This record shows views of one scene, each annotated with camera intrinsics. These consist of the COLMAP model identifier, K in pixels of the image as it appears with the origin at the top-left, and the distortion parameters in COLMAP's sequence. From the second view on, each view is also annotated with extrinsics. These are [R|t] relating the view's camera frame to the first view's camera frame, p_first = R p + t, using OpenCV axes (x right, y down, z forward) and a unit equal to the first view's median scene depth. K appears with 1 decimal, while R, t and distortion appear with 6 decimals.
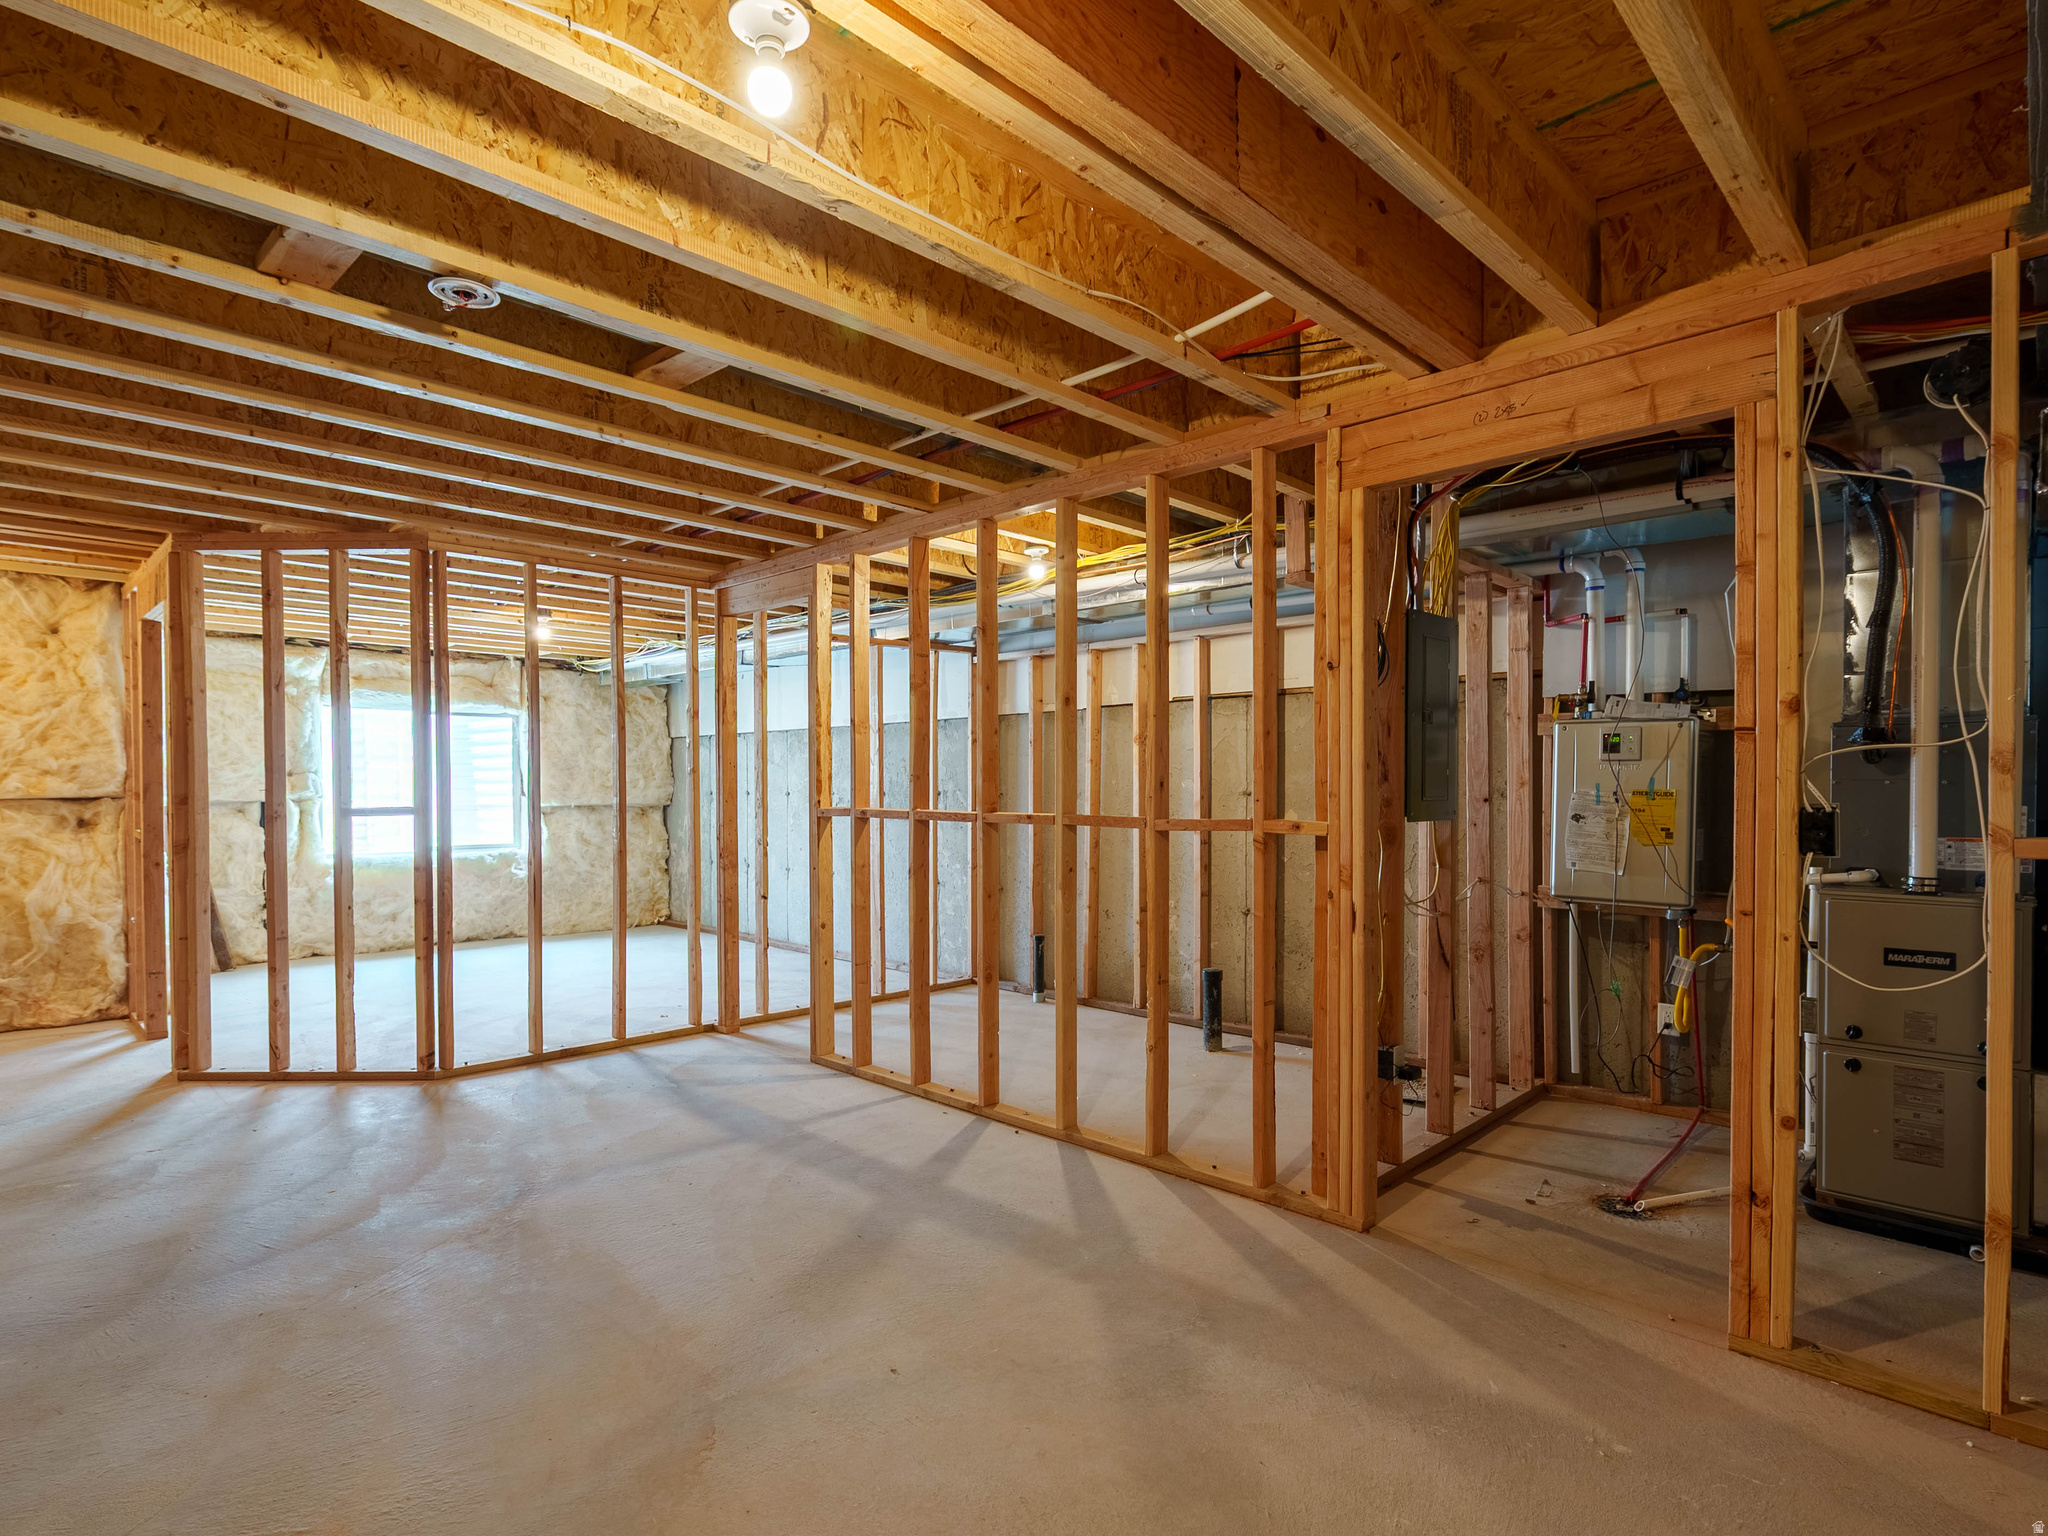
lens RADIAL K [[1047.2, 0, 1027.0], [0, 1047.2, 787.8], [0, 0, 1]] dist [-0.006390, 0.004556]
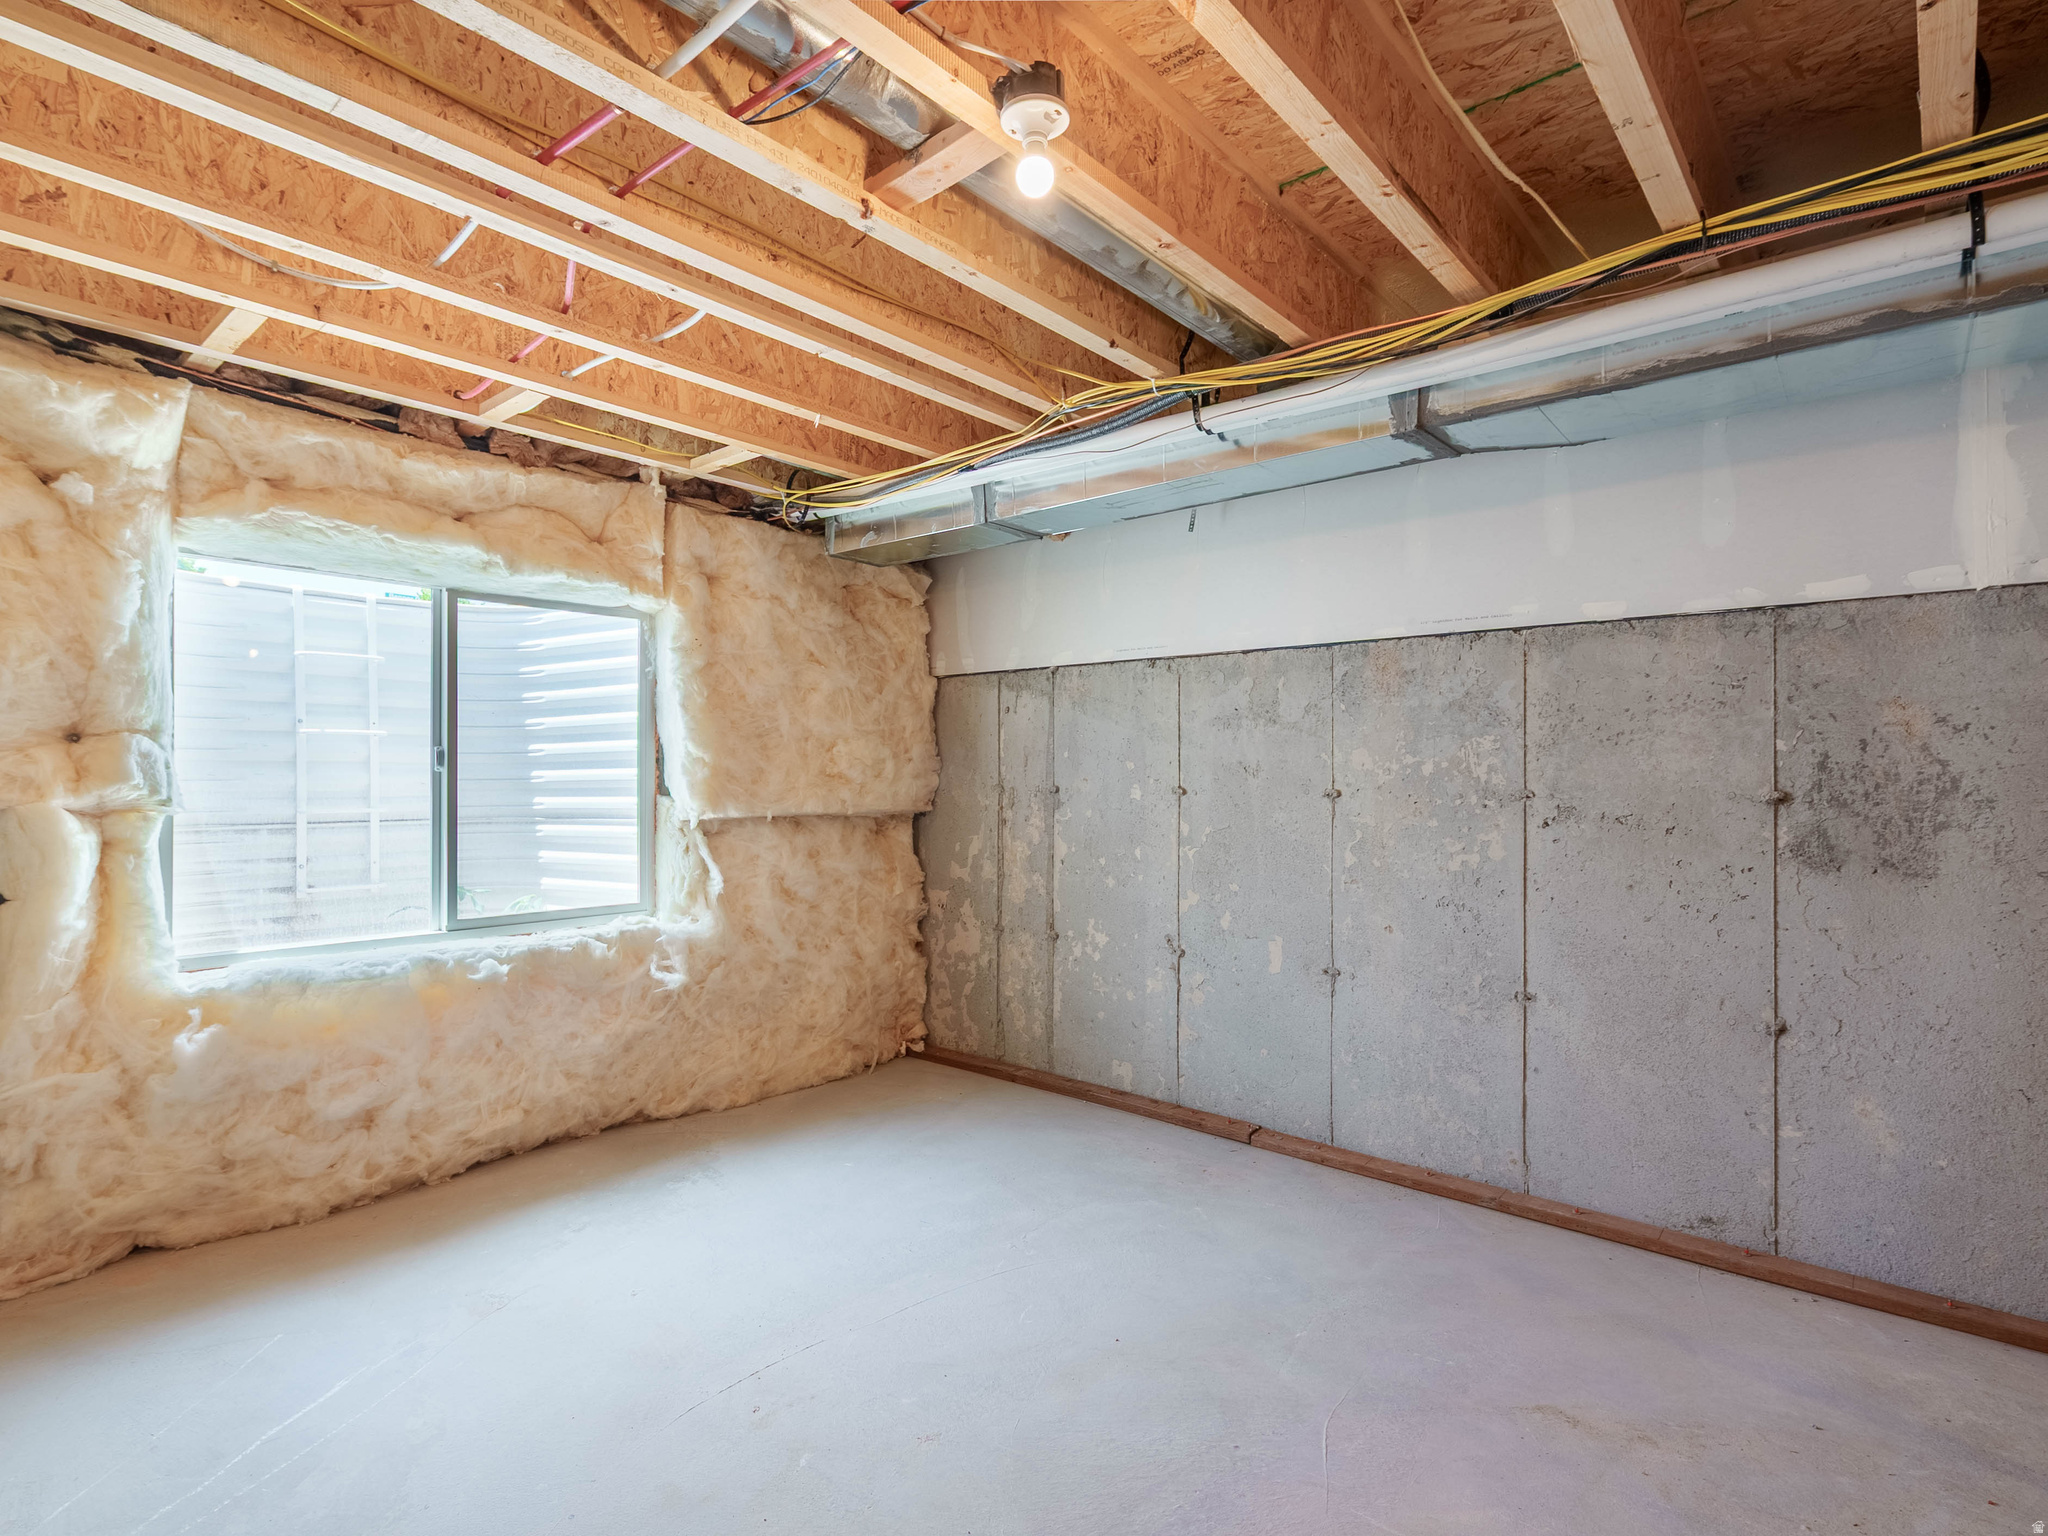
lens RADIAL K [[1047.2, 0, 1021.1], [0, 1047.2, 759.6], [0, 0, 1]] dist [-0.006390, 0.004556]
pose [[0.999430, 0.005757, 0.033267, -0.340201], [-0.005224, 0.999857, -0.016071, -0.001028], [-0.033355, 0.015888, 0.999317, 0.543868]]
